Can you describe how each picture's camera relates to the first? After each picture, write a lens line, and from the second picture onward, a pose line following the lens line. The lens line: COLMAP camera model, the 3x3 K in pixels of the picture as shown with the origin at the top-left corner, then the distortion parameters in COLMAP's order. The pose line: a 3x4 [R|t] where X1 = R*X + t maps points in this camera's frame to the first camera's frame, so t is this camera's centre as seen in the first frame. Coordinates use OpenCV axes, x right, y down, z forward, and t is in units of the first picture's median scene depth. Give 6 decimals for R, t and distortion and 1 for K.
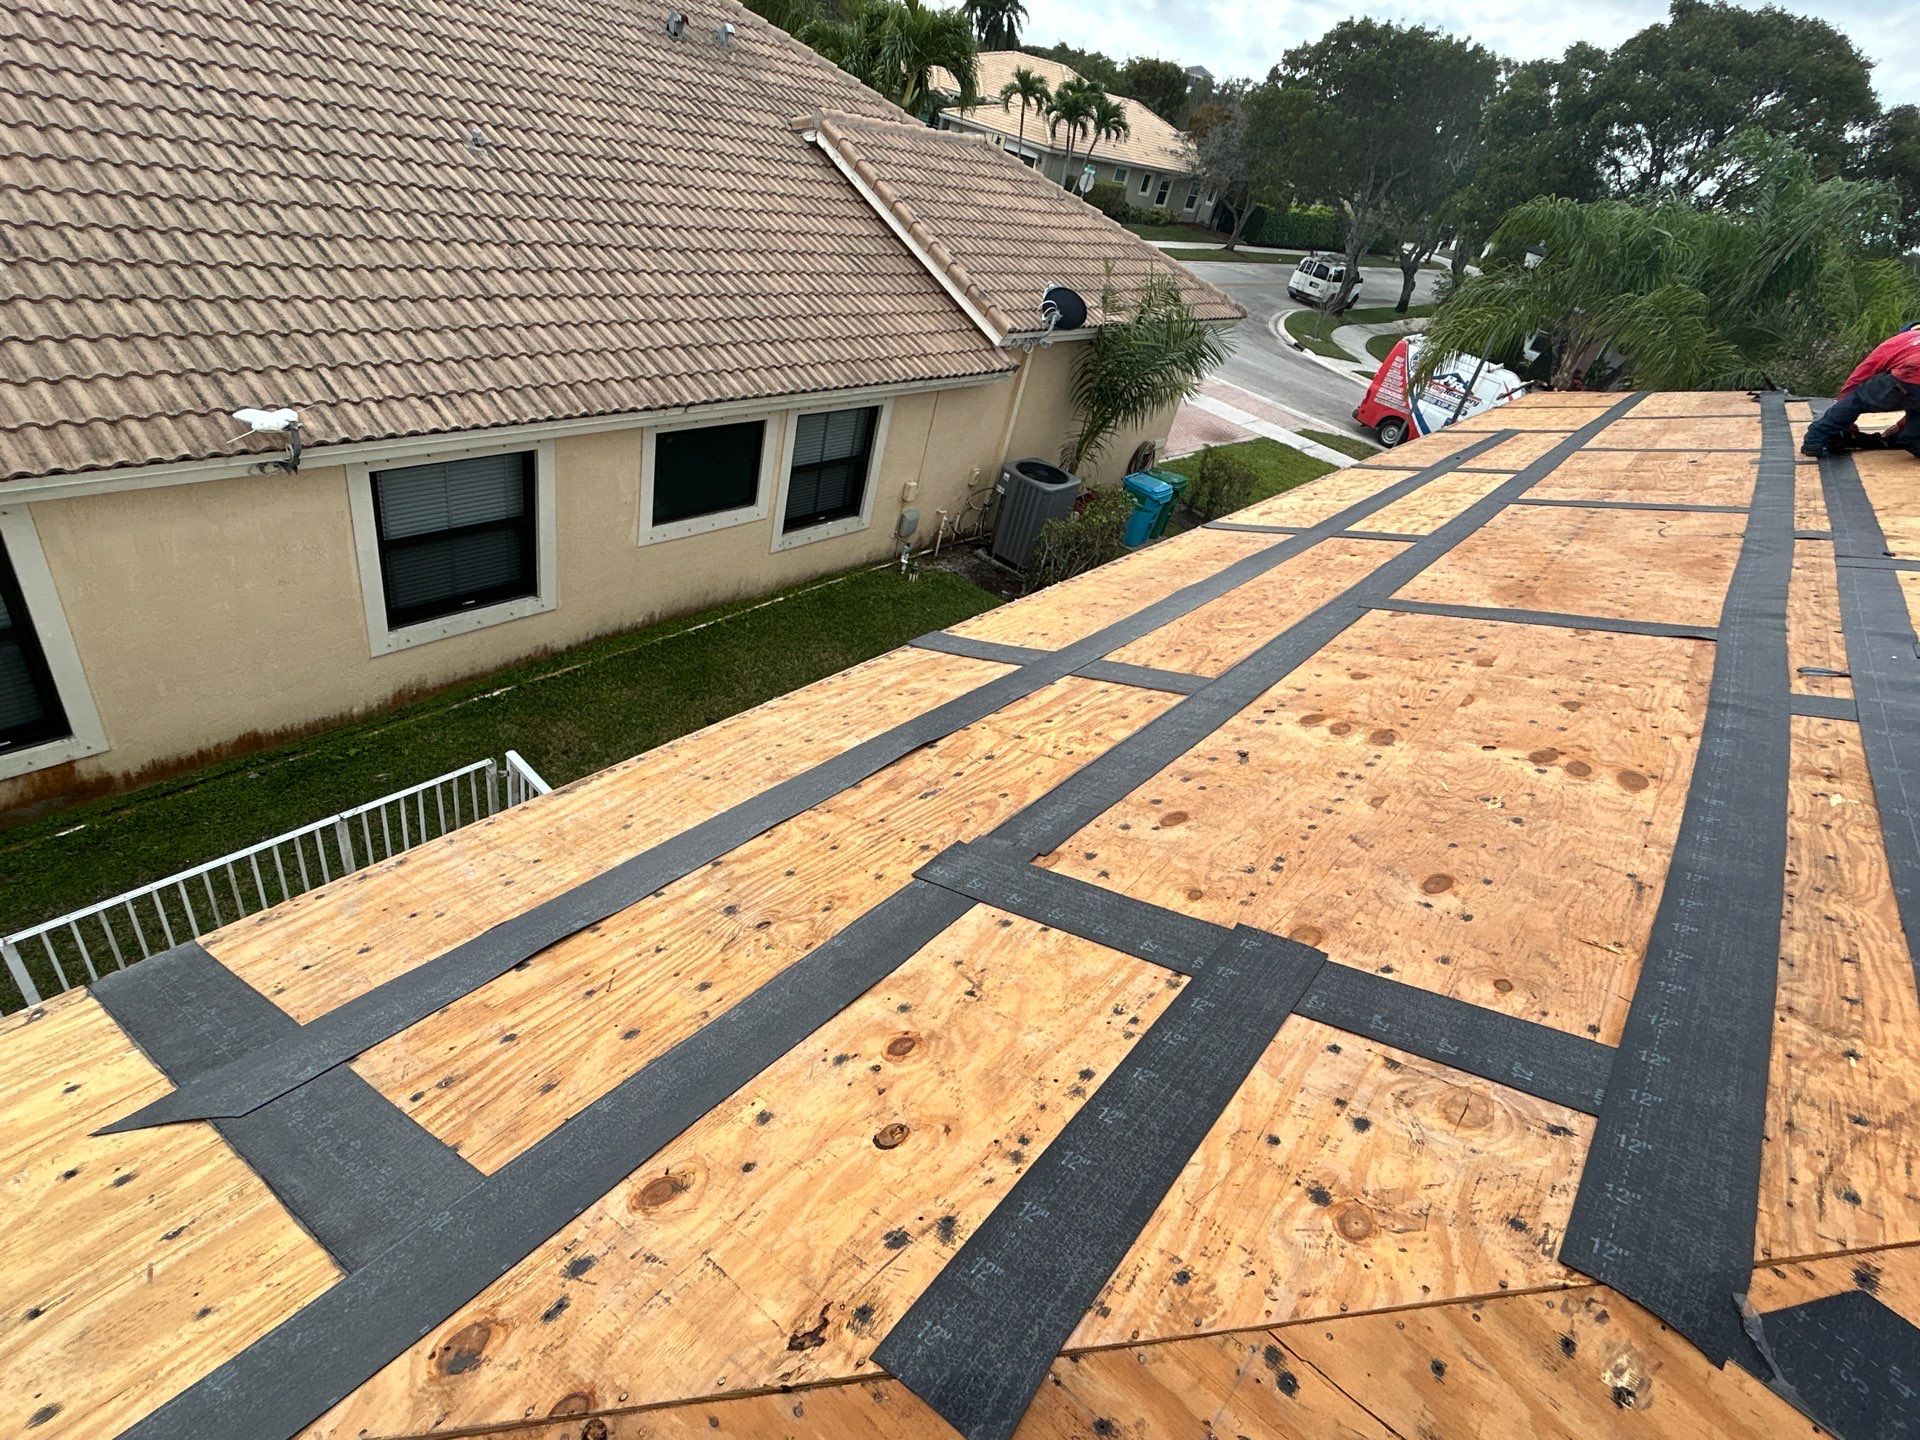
lens RADIAL K [[1378.1, 0, 959.6], [0, 1378.1, 720.4], [0, 0, 1]] dist [0.023950, -0.001918]
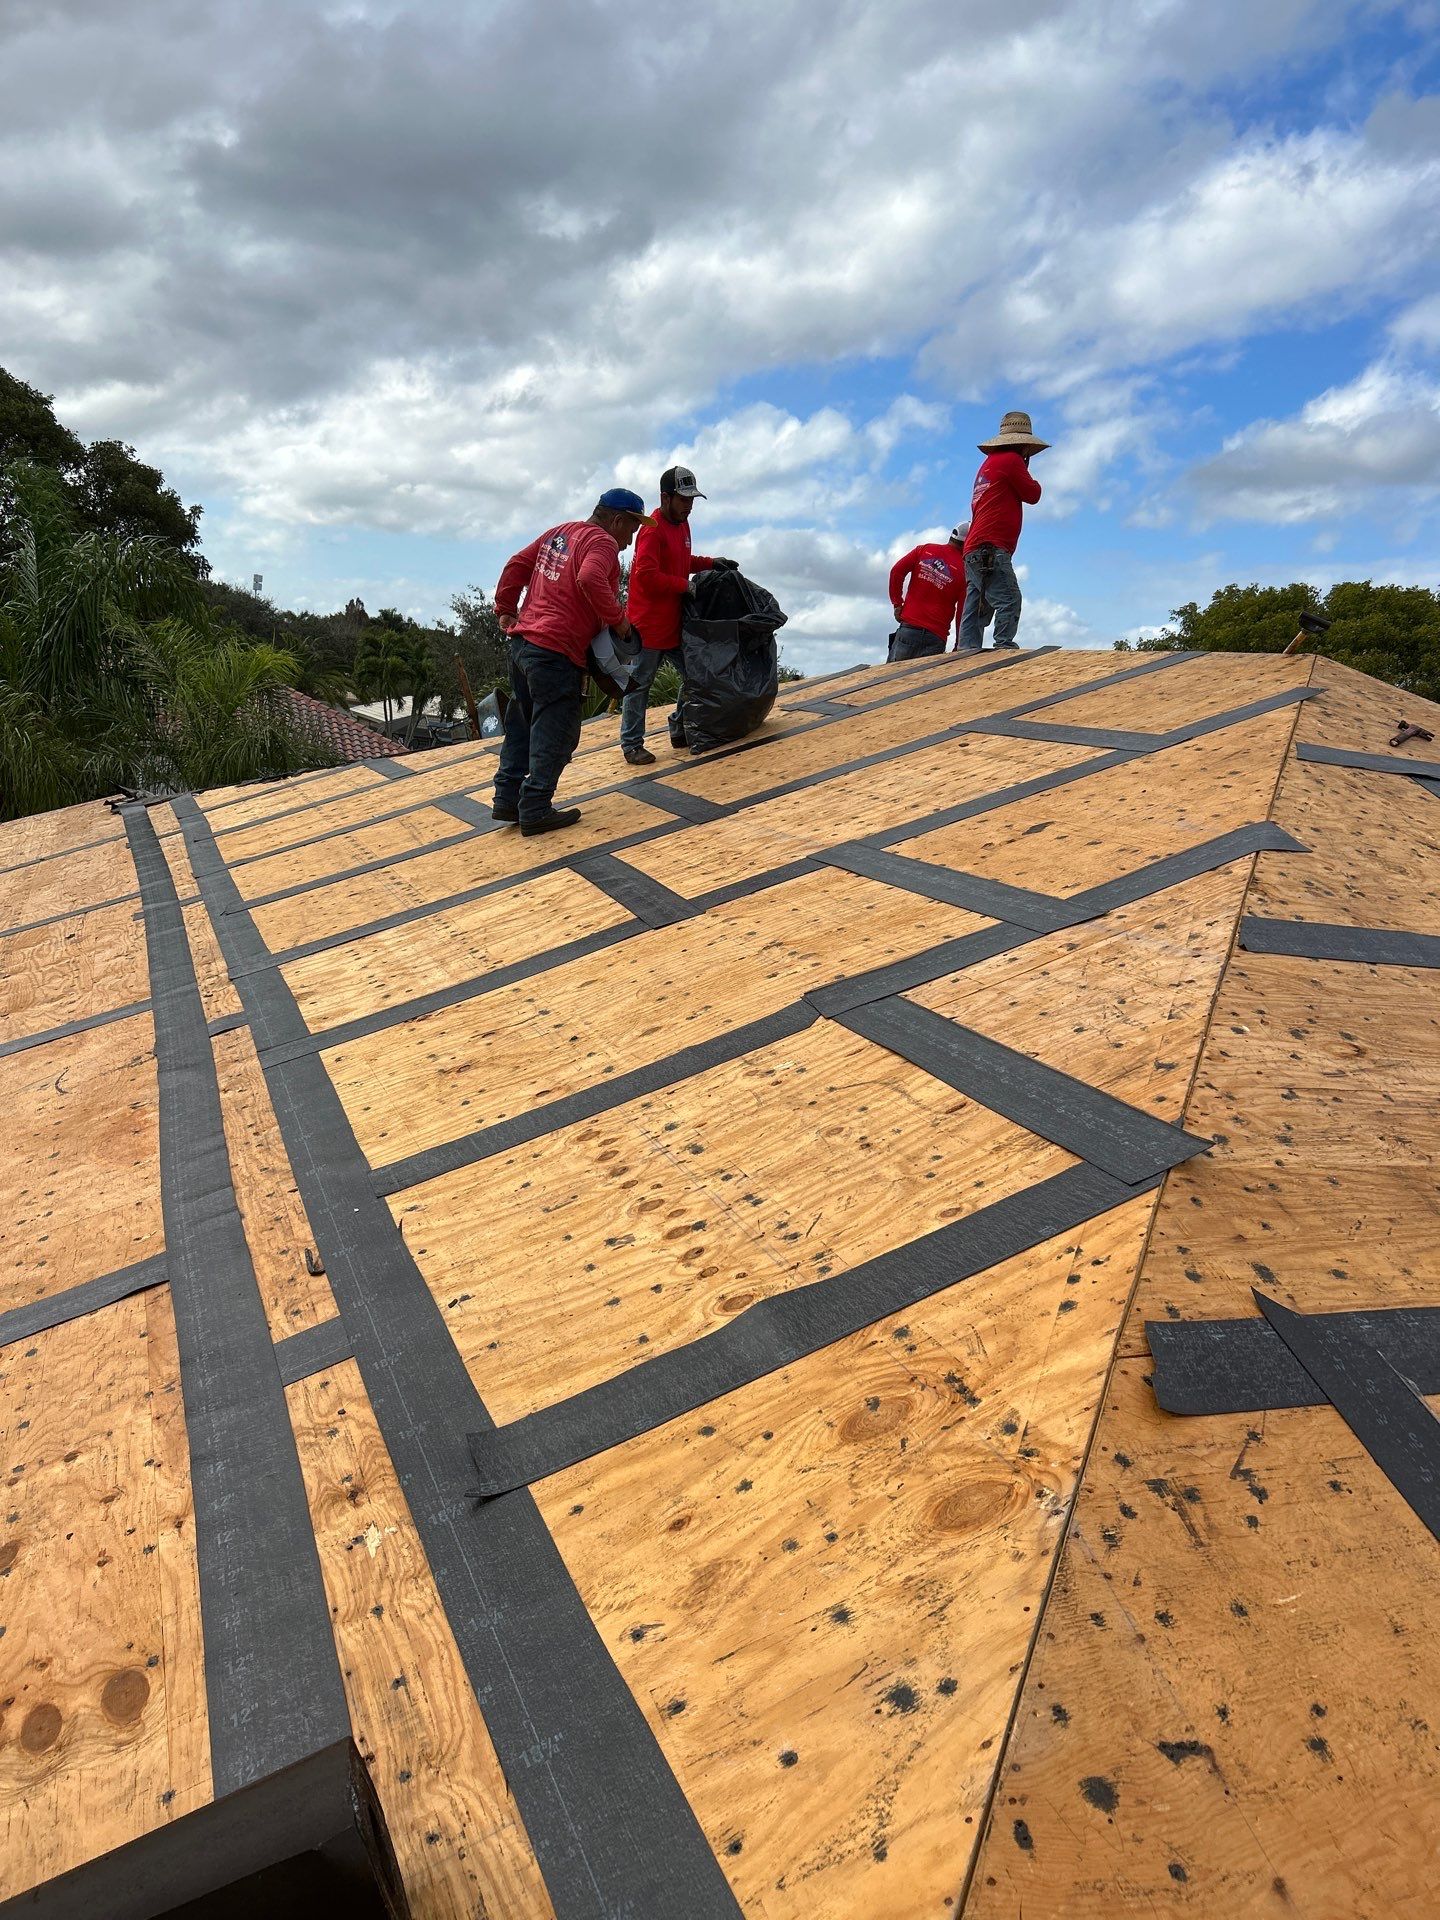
lens RADIAL K [[1378.1, 0, 719.9], [0, 1378.1, 960.3], [0, 0, 1]] dist [0.023950, -0.001918]
pose [[0.606452, -0.242006, 0.757396, 0.209667], [0.251181, 0.962087, 0.106287, -0.260272], [-0.754403, 0.125785, 0.644247, 0.272800]]
